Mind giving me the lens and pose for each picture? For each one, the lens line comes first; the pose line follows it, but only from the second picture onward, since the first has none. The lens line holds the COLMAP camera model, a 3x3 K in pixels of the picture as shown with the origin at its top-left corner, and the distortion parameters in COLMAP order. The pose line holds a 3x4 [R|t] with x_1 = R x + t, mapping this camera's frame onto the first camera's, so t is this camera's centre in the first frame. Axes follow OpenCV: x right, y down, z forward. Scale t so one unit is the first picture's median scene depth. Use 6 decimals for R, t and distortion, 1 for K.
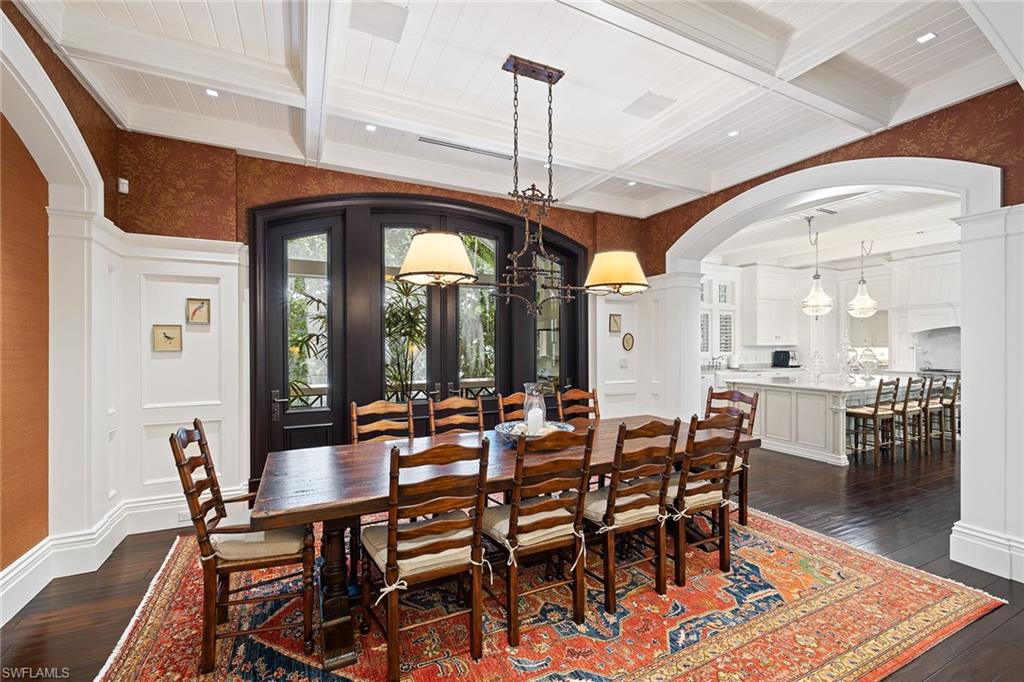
lens RADIAL K [[433.3, 0, 505.5], [0, 433.3, 341.7], [0, 0, 1]] dist [0.001222, 0.000204]
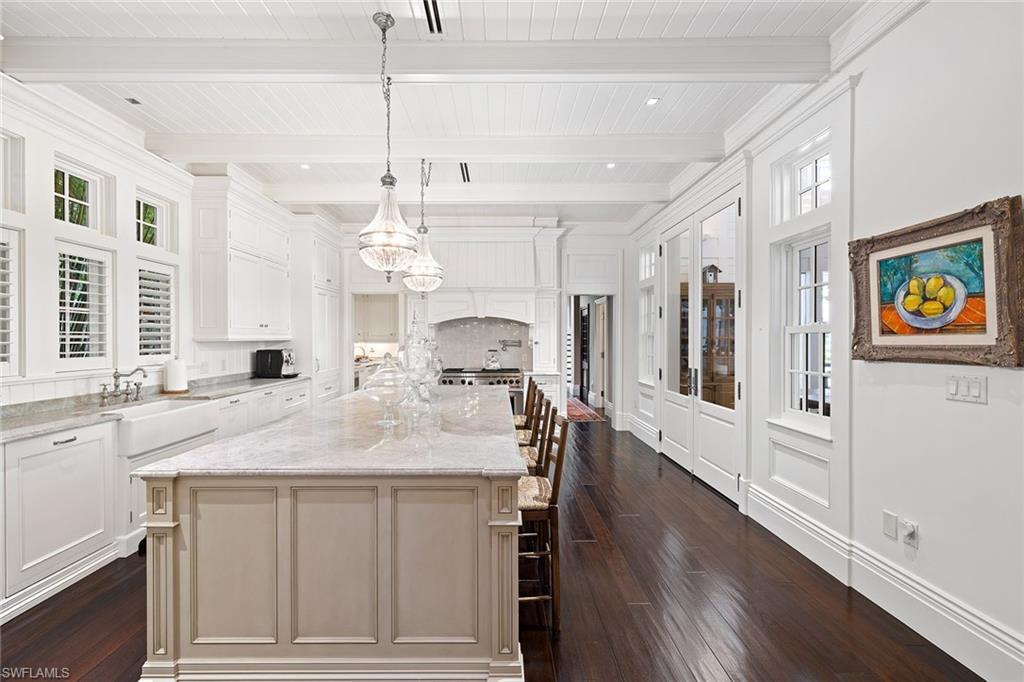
lens RADIAL K [[433.3, 0, 505.5], [0, 433.3, 341.7], [0, 0, 1]] dist [0.001222, 0.000204]
pose [[0.422937, -0.006079, 0.906139, 0.264867], [-0.004460, 0.999951, 0.008790, 0.004097], [-0.906148, -0.007759, 0.422889, 0.501579]]
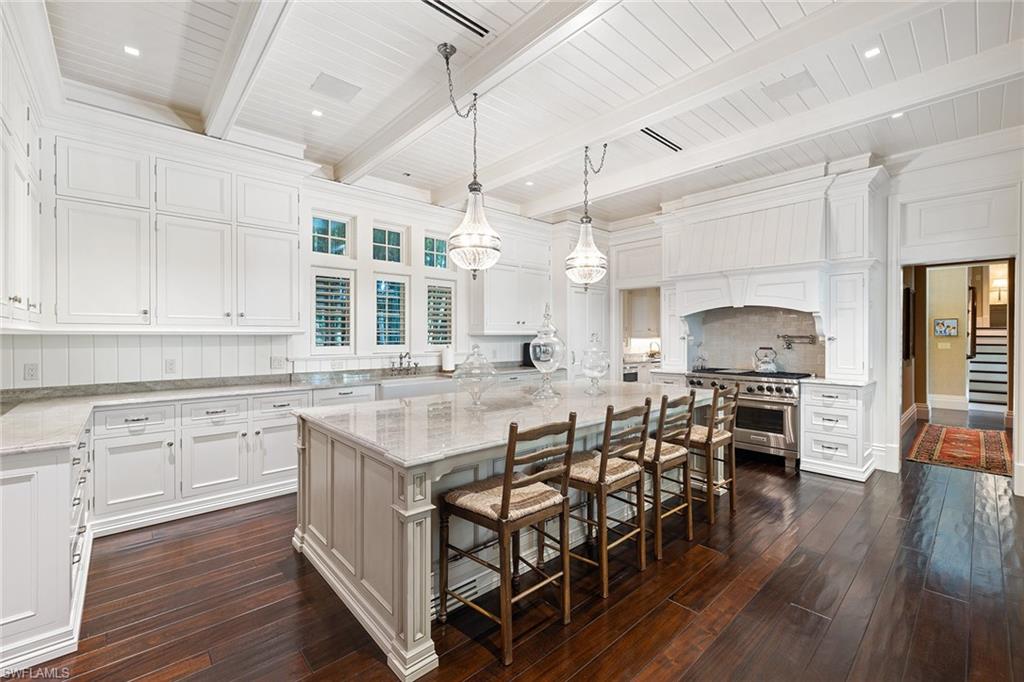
lens RADIAL K [[432.1, 0, 512.1], [0, 432.1, 337.9], [0, 0, 1]] dist [-0.002126, -0.000149]
pose [[0.959049, -0.000434, 0.283238, 0.438368], [-0.002395, 0.999951, 0.009642, 0.007124], [-0.283229, -0.009925, 0.959001, 0.376860]]
